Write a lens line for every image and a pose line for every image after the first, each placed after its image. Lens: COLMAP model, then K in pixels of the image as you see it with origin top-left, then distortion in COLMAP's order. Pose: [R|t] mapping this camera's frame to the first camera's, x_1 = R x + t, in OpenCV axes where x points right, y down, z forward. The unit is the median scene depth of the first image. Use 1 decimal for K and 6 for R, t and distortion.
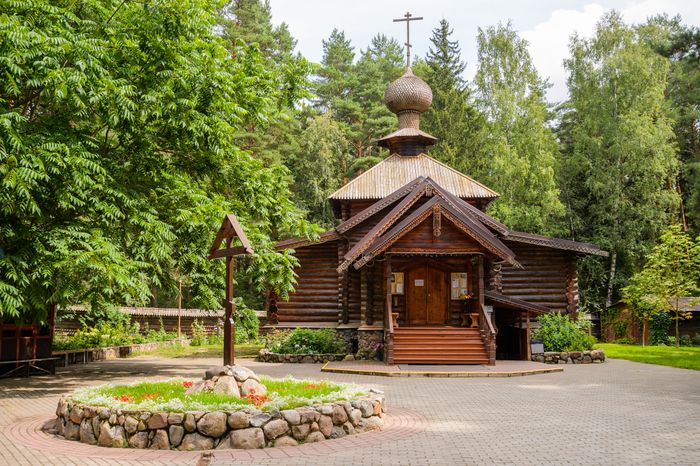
lens RADIAL K [[688.3, 0, 350.0], [0, 688.3, 233.0], [0, 0, 1]] dist [0.002007, 0.002985]
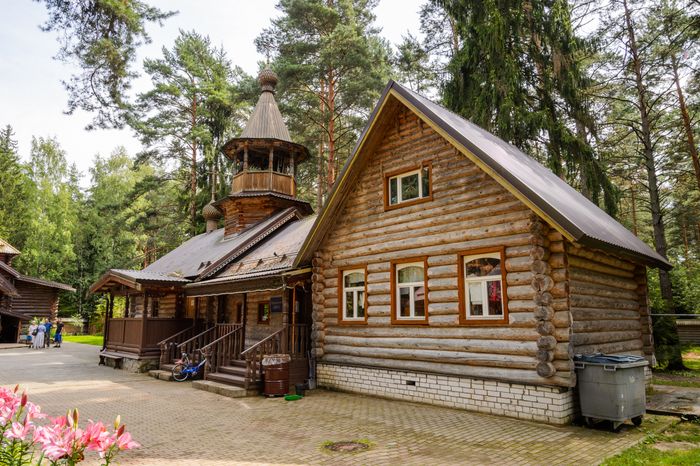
lens RADIAL K [[462.7, 0, 350.0], [0, 462.7, 233.0], [0, 0, 1]] dist [0.002611, -0.035446]
pose [[0.704321, 0.120760, 0.699535, -0.011603], [-0.076926, 0.992605, -0.093900, -0.034122], [-0.705702, 0.012323, 0.708402, -0.256755]]
